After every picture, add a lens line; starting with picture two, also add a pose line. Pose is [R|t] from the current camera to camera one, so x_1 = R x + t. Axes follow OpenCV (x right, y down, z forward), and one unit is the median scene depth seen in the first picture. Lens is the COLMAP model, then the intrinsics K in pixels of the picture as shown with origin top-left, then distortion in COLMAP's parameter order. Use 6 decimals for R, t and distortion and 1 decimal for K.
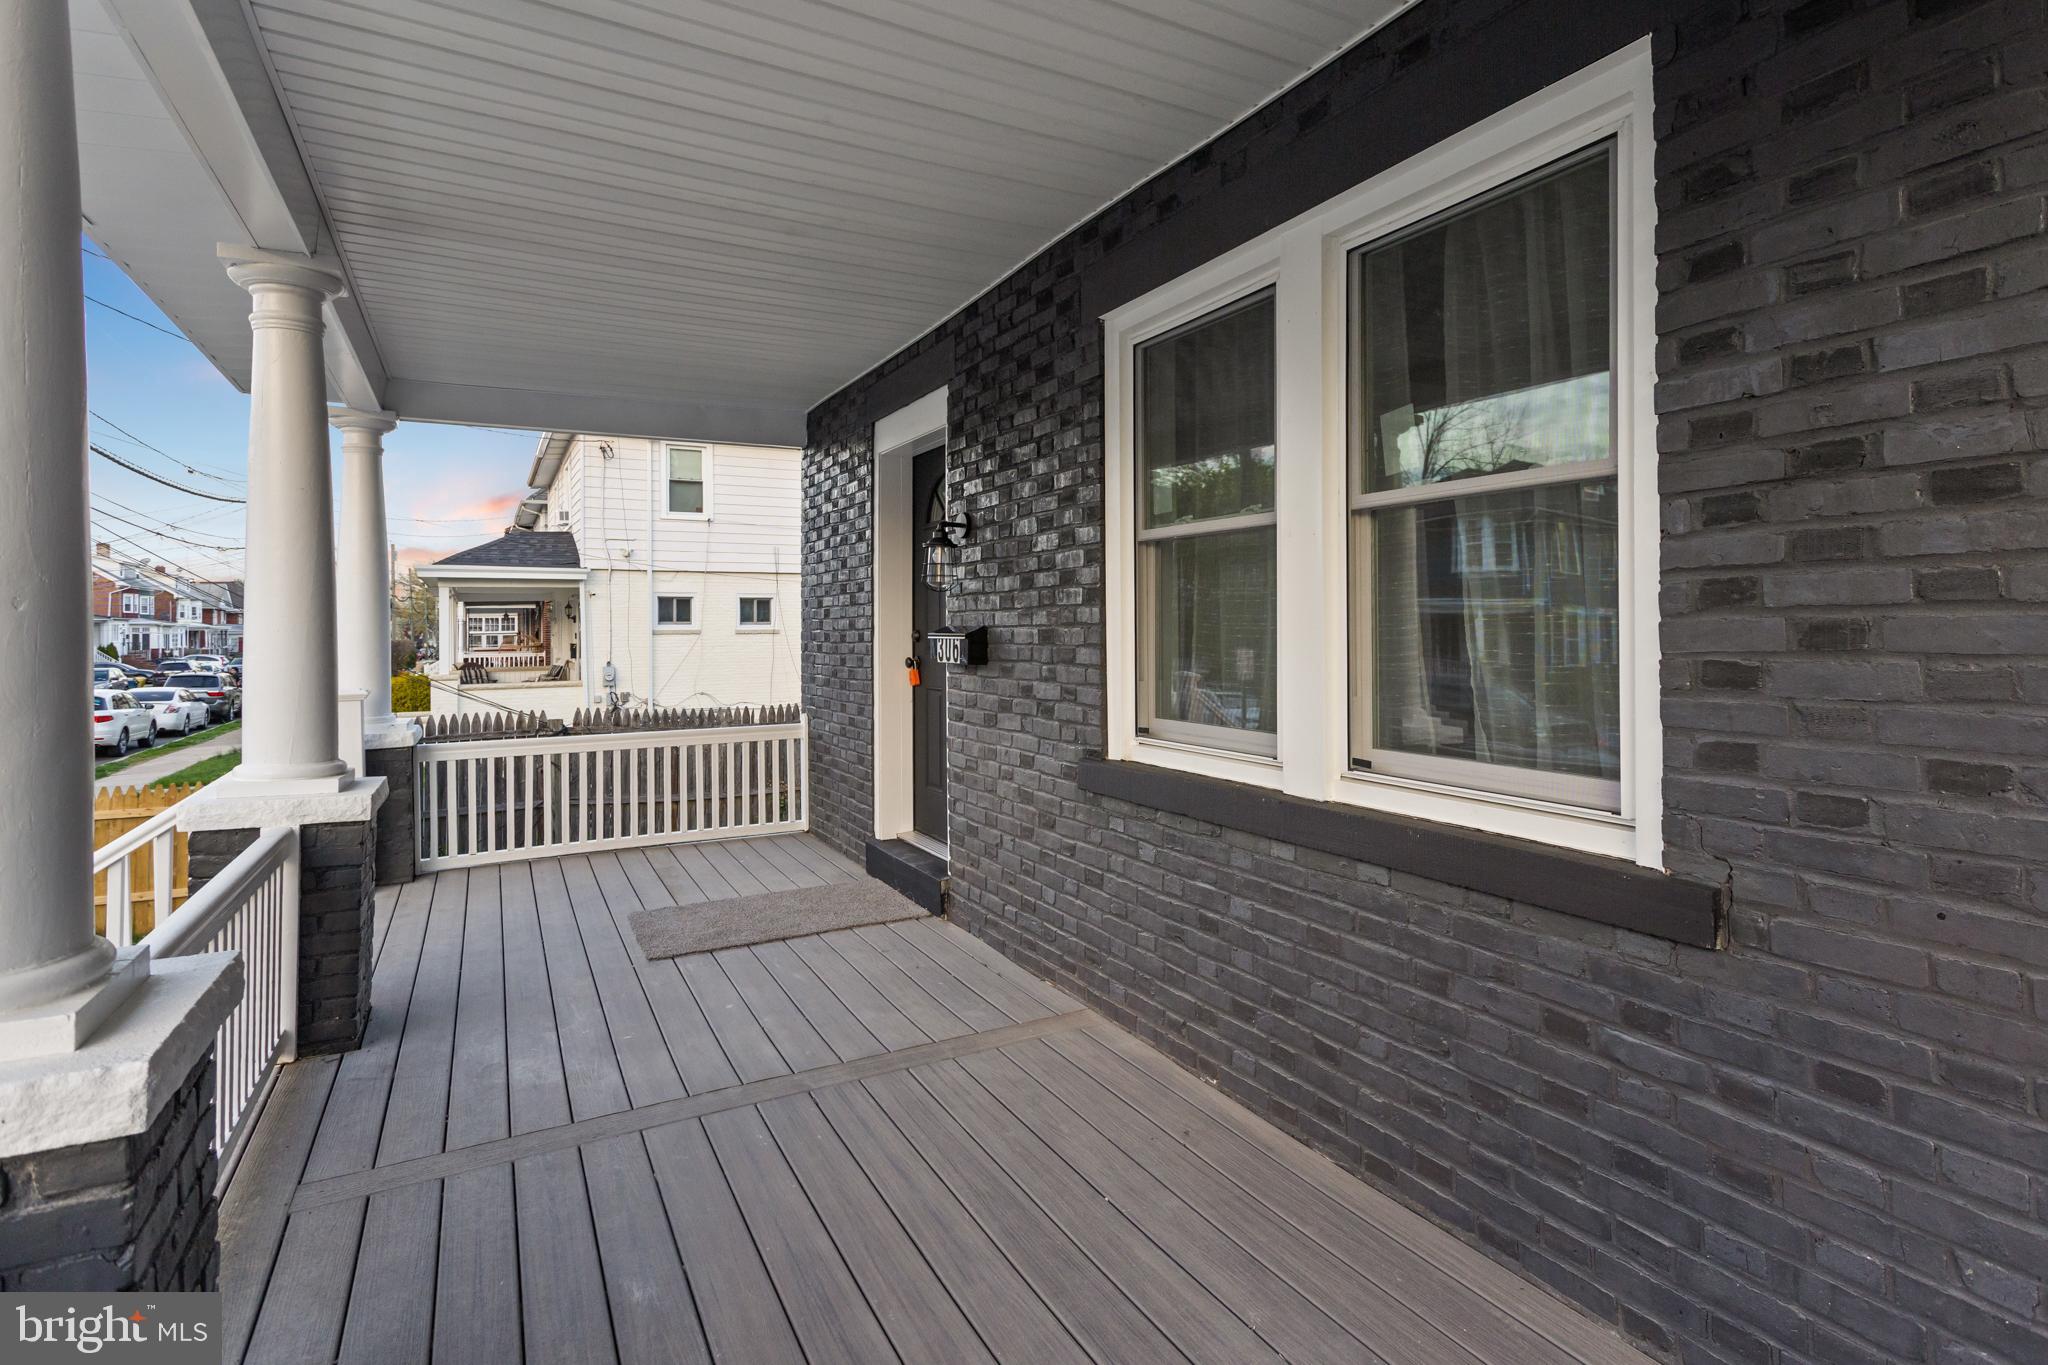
lens RADIAL K [[982.0, 0, 1026.9], [0, 982.0, 639.3], [0, 0, 1]] dist [0.002612, 0.000070]
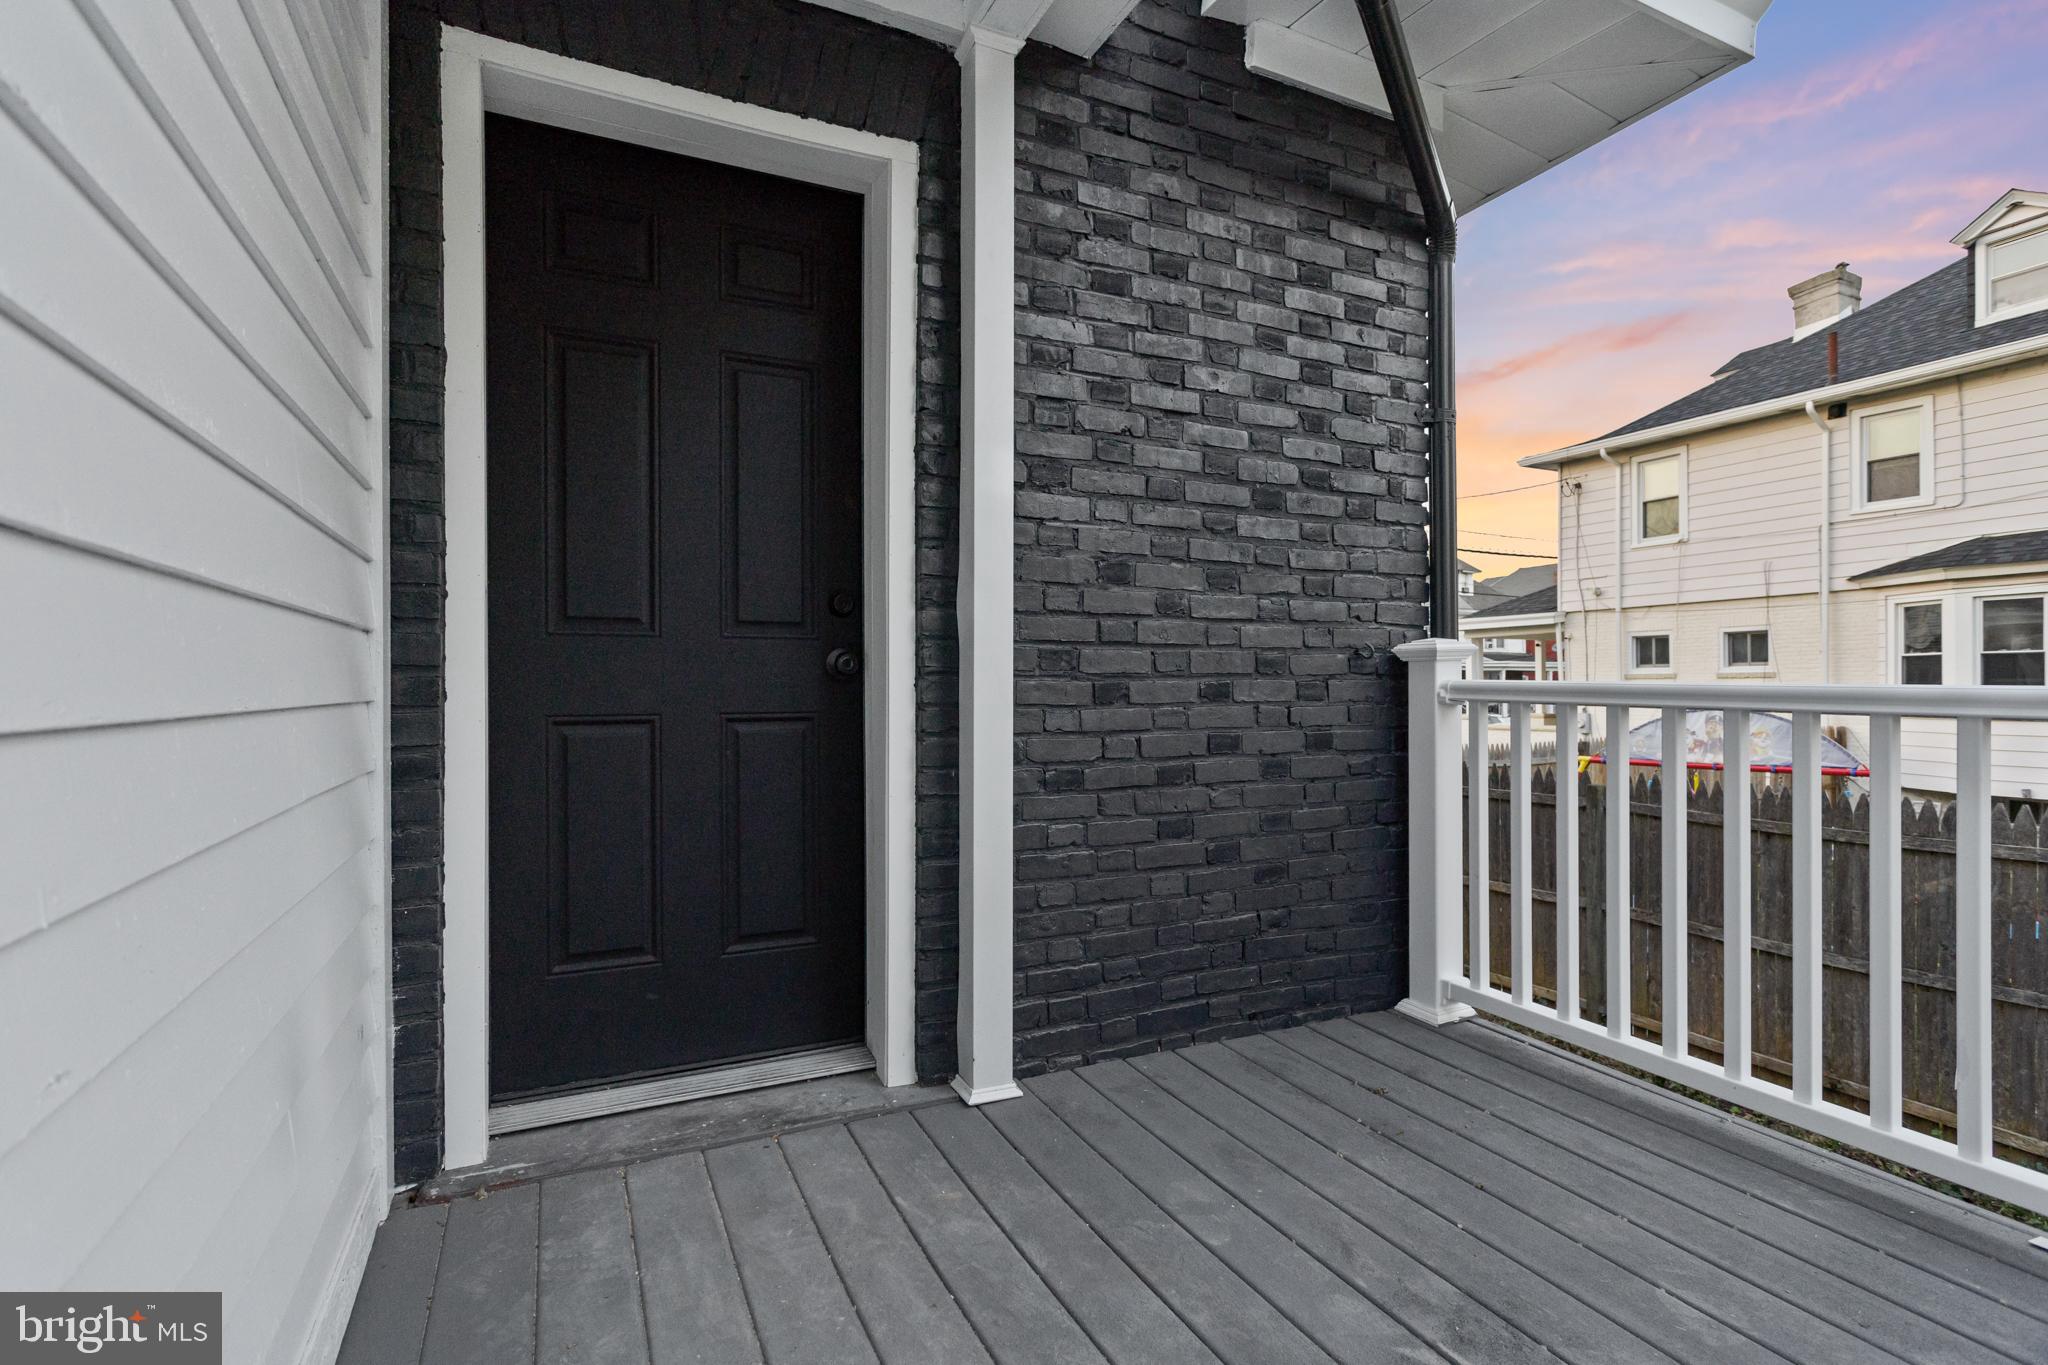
lens RADIAL K [[987.5, 0, 1031.2], [0, 987.5, 670.4], [0, 0, 1]] dist [0.004408, 0.001816]
pose [[-0.048294, -0.001196, -0.998832, 0.535405], [0.020181, 0.999794, -0.002173, -0.022723], [0.998629, -0.020262, -0.048260, 0.504039]]
